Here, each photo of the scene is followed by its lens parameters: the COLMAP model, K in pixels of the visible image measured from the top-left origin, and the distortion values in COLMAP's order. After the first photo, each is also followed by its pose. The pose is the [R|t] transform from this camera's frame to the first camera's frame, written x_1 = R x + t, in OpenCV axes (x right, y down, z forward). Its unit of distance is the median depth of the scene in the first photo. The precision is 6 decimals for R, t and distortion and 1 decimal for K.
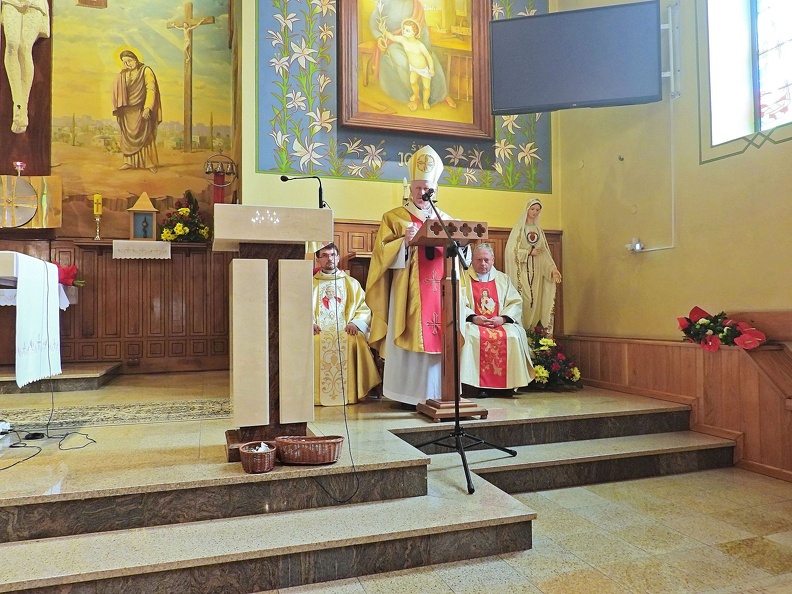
lens RADIAL K [[569.1, 0, 398.8], [0, 569.1, 298.4], [0, 0, 1]] dist [-0.026452, 0.008027]
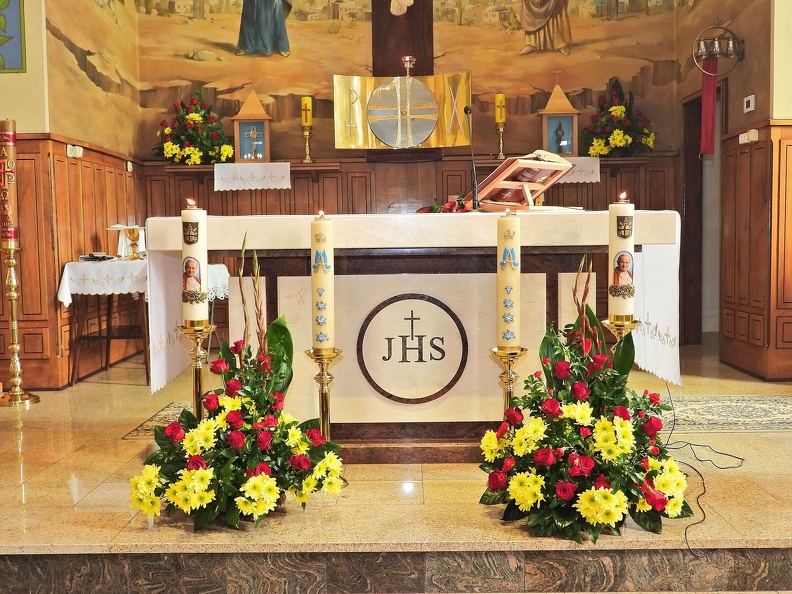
lens RADIAL K [[879.9, 0, 393.7], [0, 879.9, 294.3], [0, 0, 1]] dist [0.008369, 0.000000]
pose [[0.942810, 0.018616, -0.332810, -0.291193], [0.013673, 0.995439, 0.094416, -0.039917], [0.333050, -0.093567, 0.938255, -0.109445]]
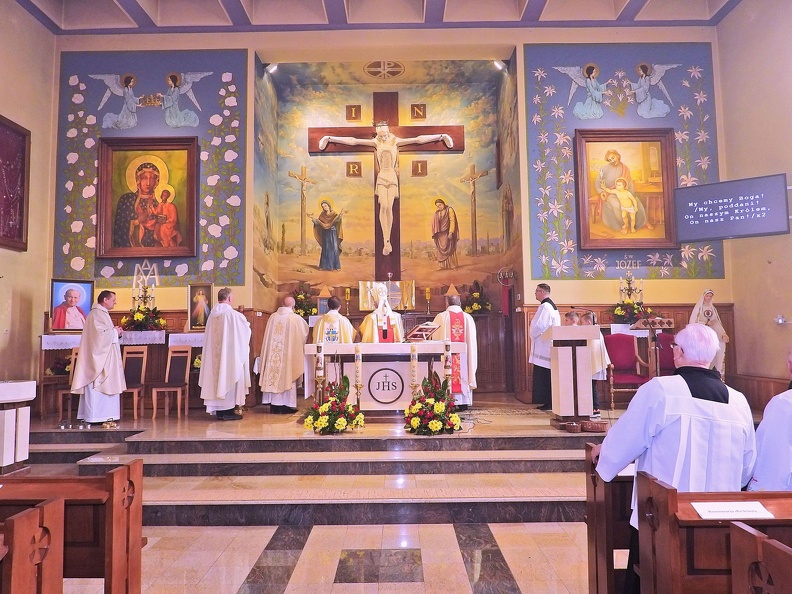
lens RADIAL K [[569.1, 0, 393.7], [0, 569.1, 296.6], [0, 0, 1]] dist [-0.026452, 0.008027]
pose [[0.944289, -0.025793, -0.328105, -0.065519], [0.011627, 0.998916, -0.045064, -0.080676], [0.328912, 0.038738, 0.943566, -0.678172]]
